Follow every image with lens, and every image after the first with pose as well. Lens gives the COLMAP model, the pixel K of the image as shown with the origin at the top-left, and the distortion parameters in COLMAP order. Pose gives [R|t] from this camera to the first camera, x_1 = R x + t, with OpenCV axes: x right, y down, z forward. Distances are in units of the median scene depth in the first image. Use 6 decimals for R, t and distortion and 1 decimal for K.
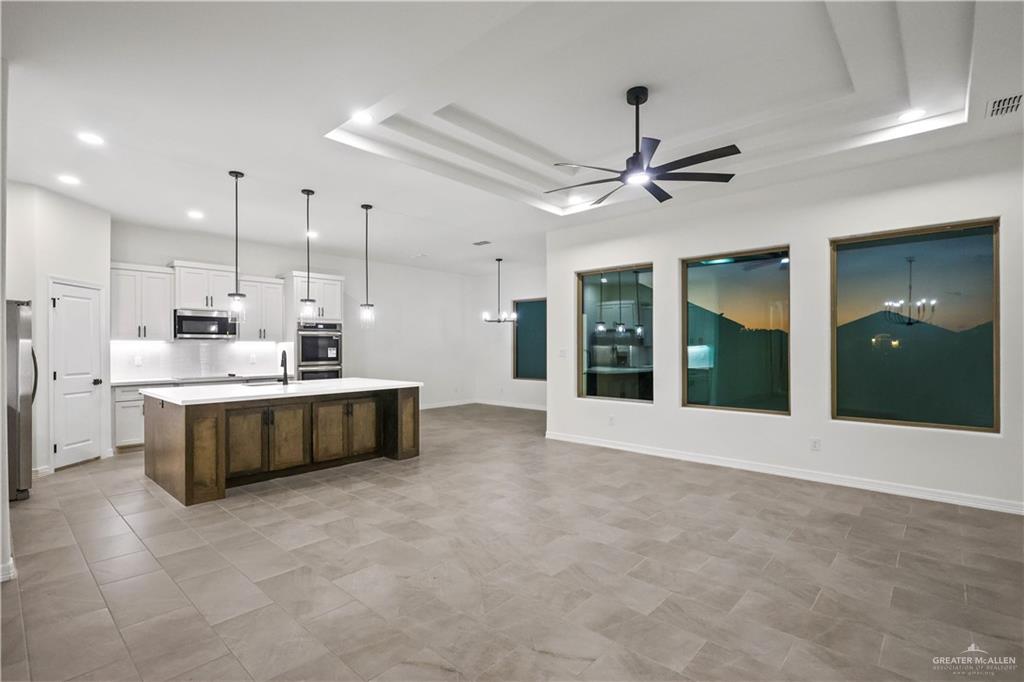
lens RADIAL K [[484.2, 0, 512.0], [0, 484.2, 341.0], [0, 0, 1]] dist [0.000231, 0.000097]
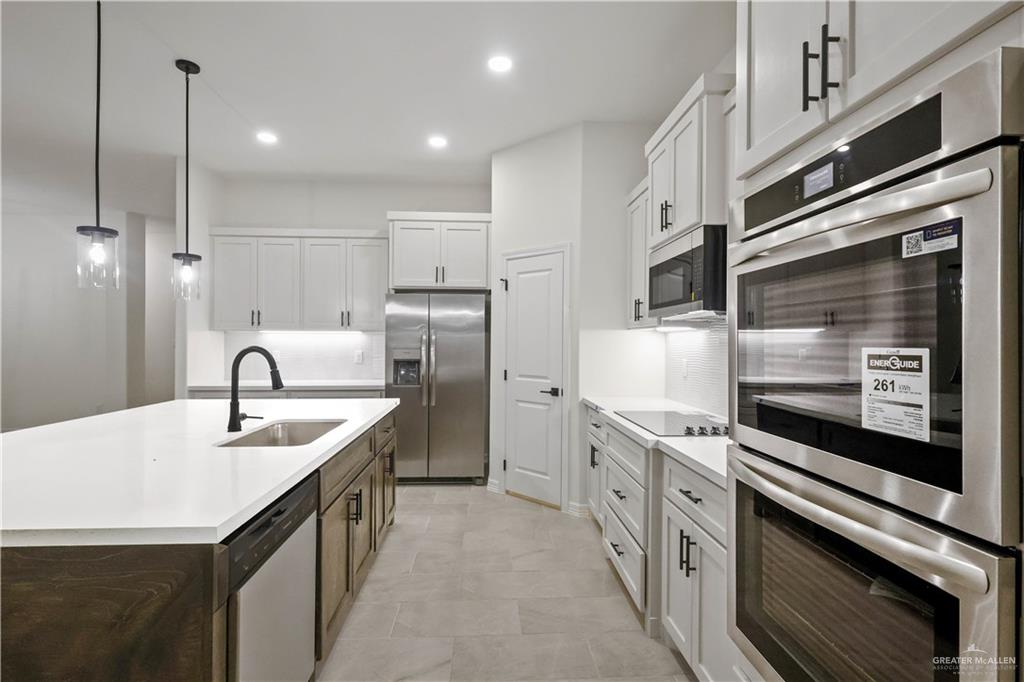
lens RADIAL K [[484.2, 0, 512.0], [0, 484.2, 341.0], [0, 0, 1]] dist [0.000231, 0.000097]
pose [[-0.694670, 0.002068, -0.719325, -0.267605], [0.009412, 0.999936, -0.006214, 0.014325], [0.719267, -0.011087, -0.694645, 1.131916]]
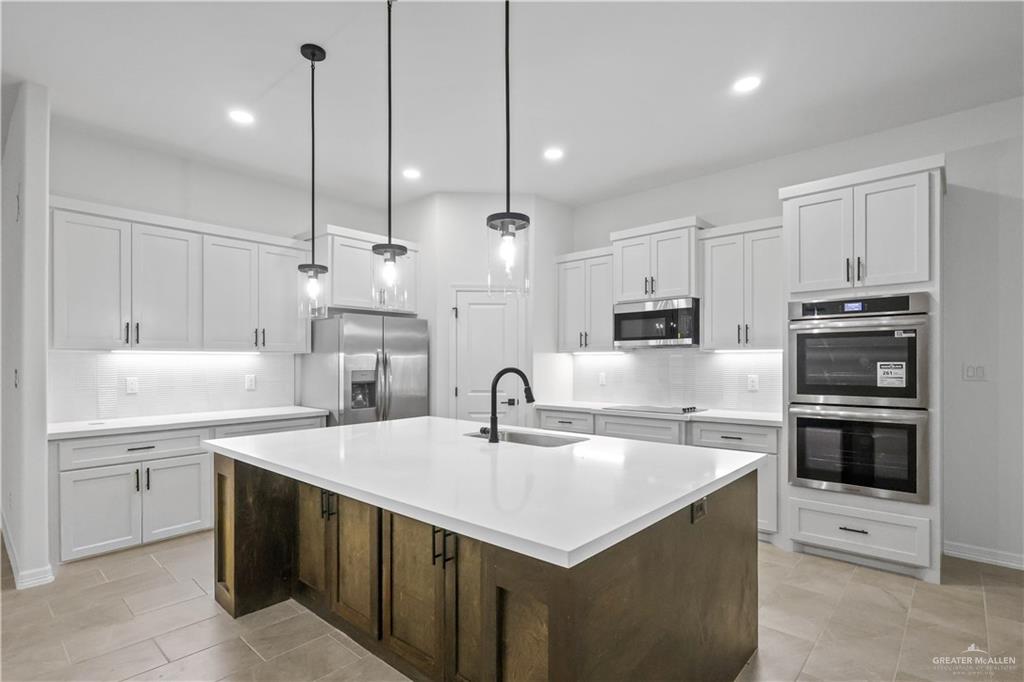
lens RADIAL K [[494.7, 0, 514.0], [0, 494.7, 360.0], [0, 0, 1]] dist [-0.004762, -0.000335]
pose [[0.012741, 0.002535, -0.999916, -0.001909], [0.017512, 0.999843, 0.002758, 0.007491], [0.999765, -0.017545, 0.012695, 0.792506]]
